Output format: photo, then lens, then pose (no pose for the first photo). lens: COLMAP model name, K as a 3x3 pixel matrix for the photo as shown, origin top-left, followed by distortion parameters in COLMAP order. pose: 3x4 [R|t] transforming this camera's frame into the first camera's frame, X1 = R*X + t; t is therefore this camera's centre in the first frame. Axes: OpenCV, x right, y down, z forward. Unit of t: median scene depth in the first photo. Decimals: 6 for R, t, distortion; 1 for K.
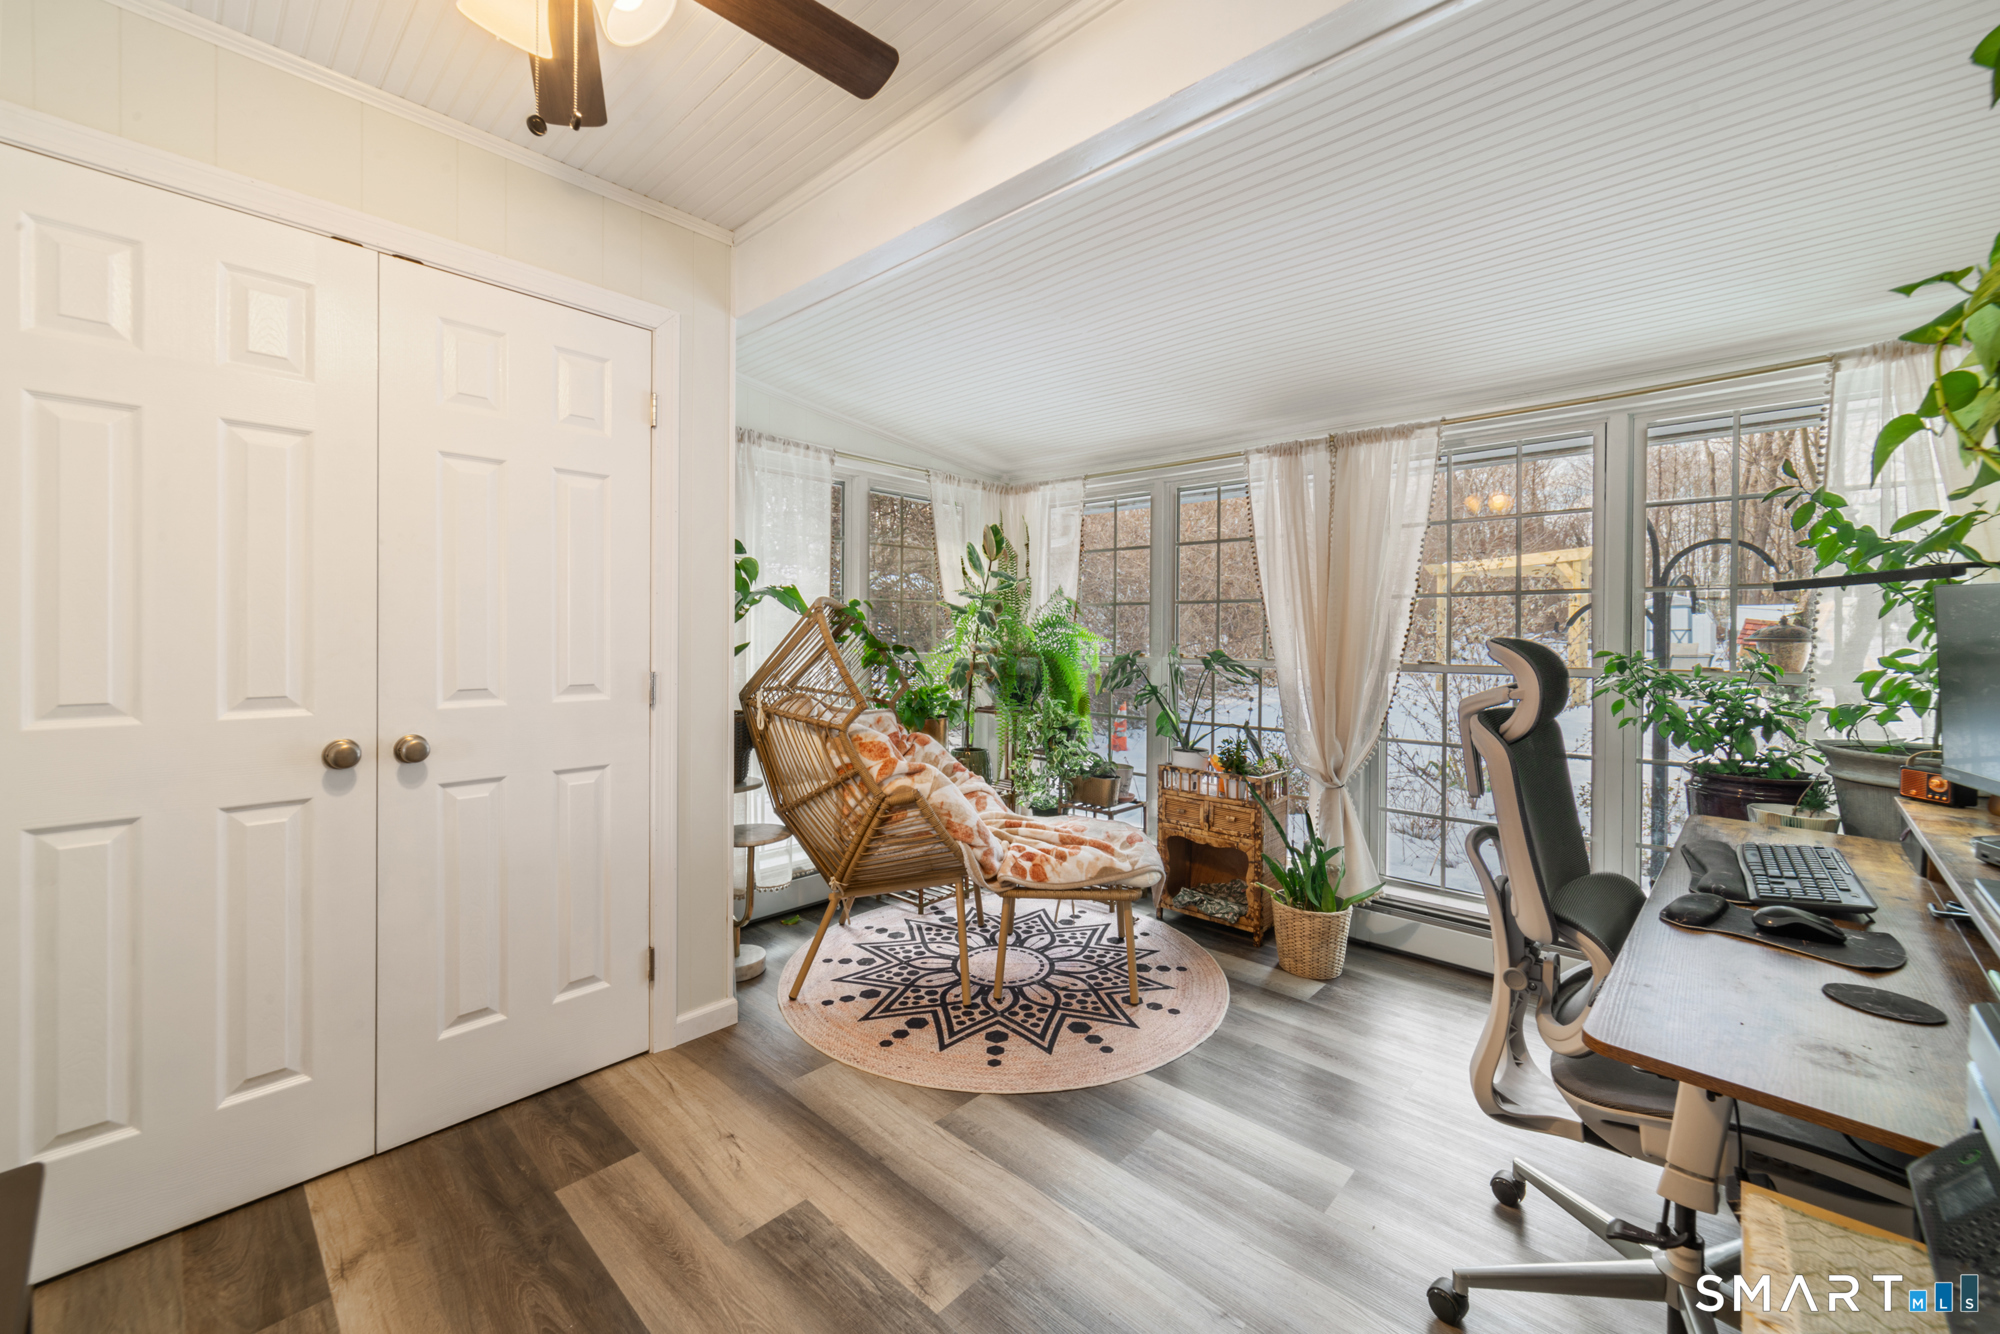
lens RADIAL K [[786.4, 0, 999.9], [0, 786.4, 635.2], [0, 0, 1]] dist [0.001057, -0.000009]
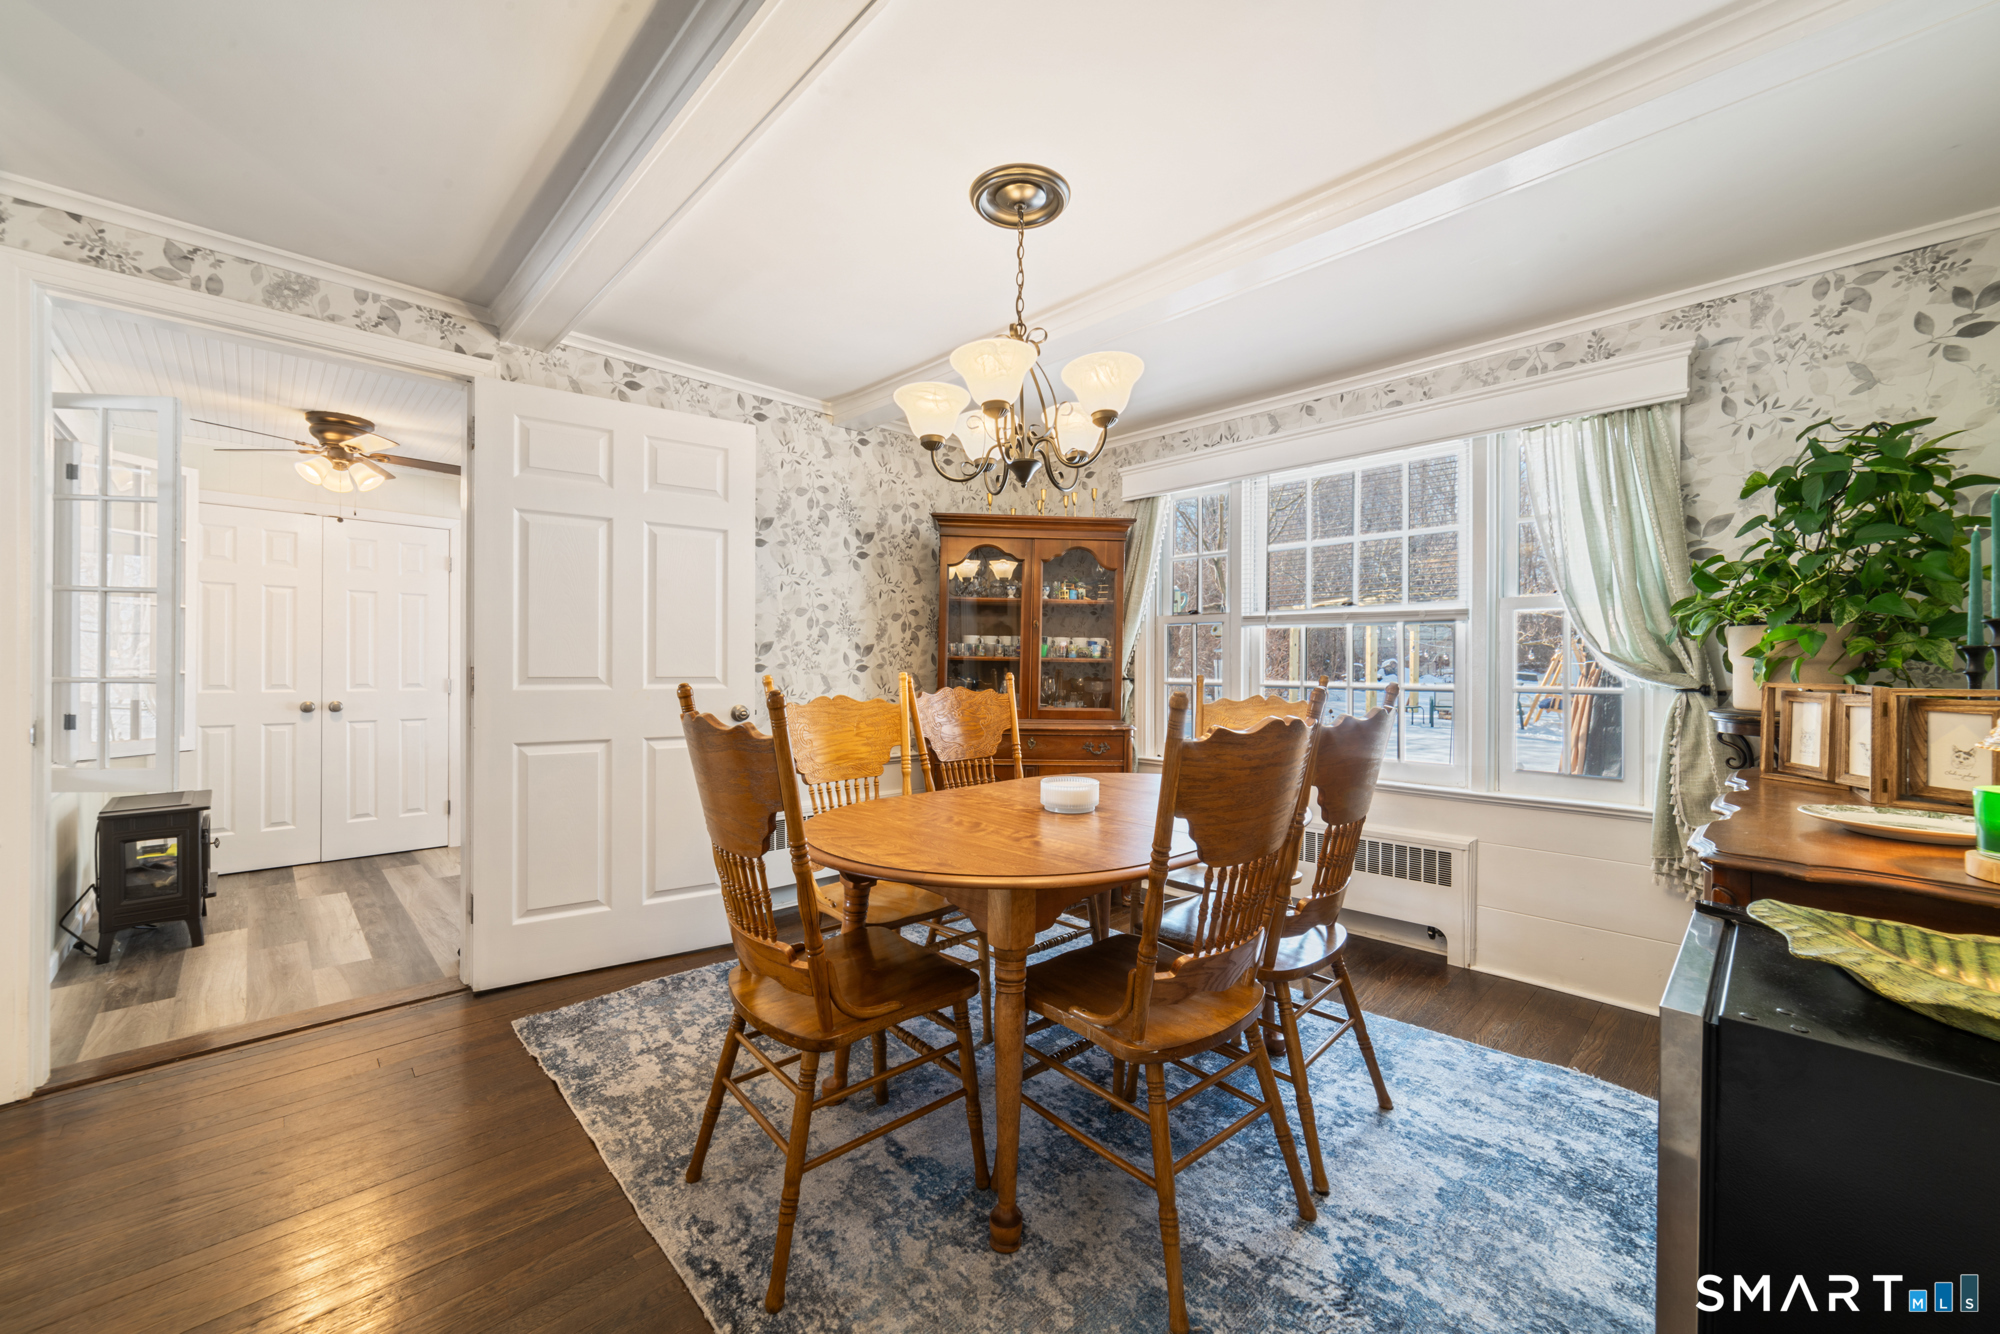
lens RADIAL K [[755.3, 0, 1000.0], [0, 755.3, 667.0], [0, 0, 1]] dist [-0.000705, -0.000077]
pose [[0.998813, -0.001678, -0.048683, 1.306307], [0.001209, 0.999953, -0.009664, 0.036976], [0.048696, 0.009594, 0.998768, -1.150093]]
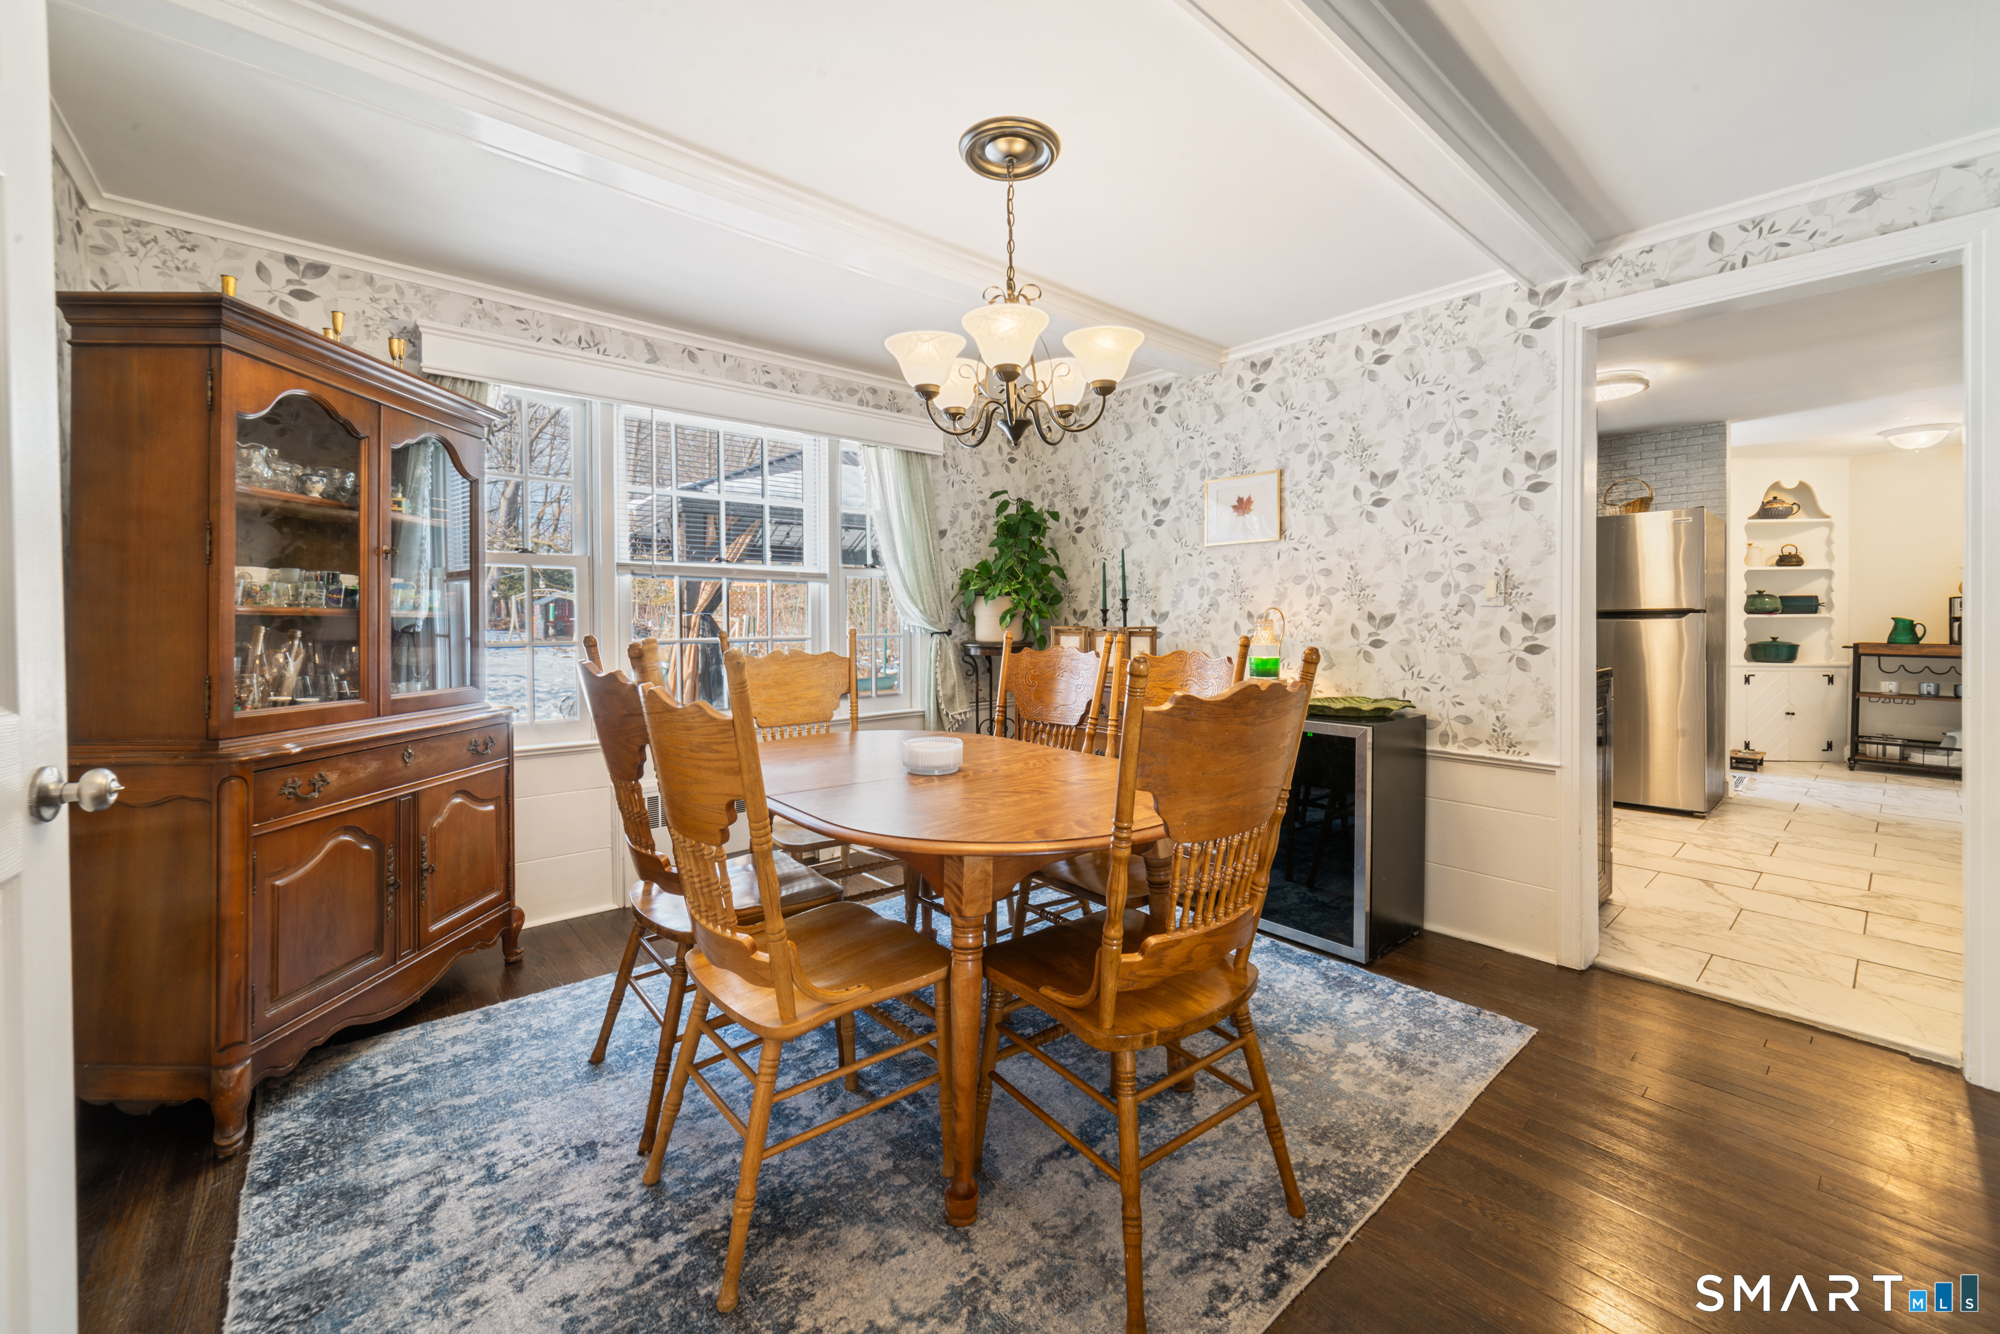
lens RADIAL K [[797.1, 0, 1003.8], [0, 797.1, 611.0], [0, 0, 1]] dist [-0.001255, -0.000426]
pose [[0.105674, -0.005133, 0.994388, 0.317588], [0.010602, 0.999936, 0.004035, 0.001393], [-0.994344, 0.010116, 0.105722, -0.328869]]
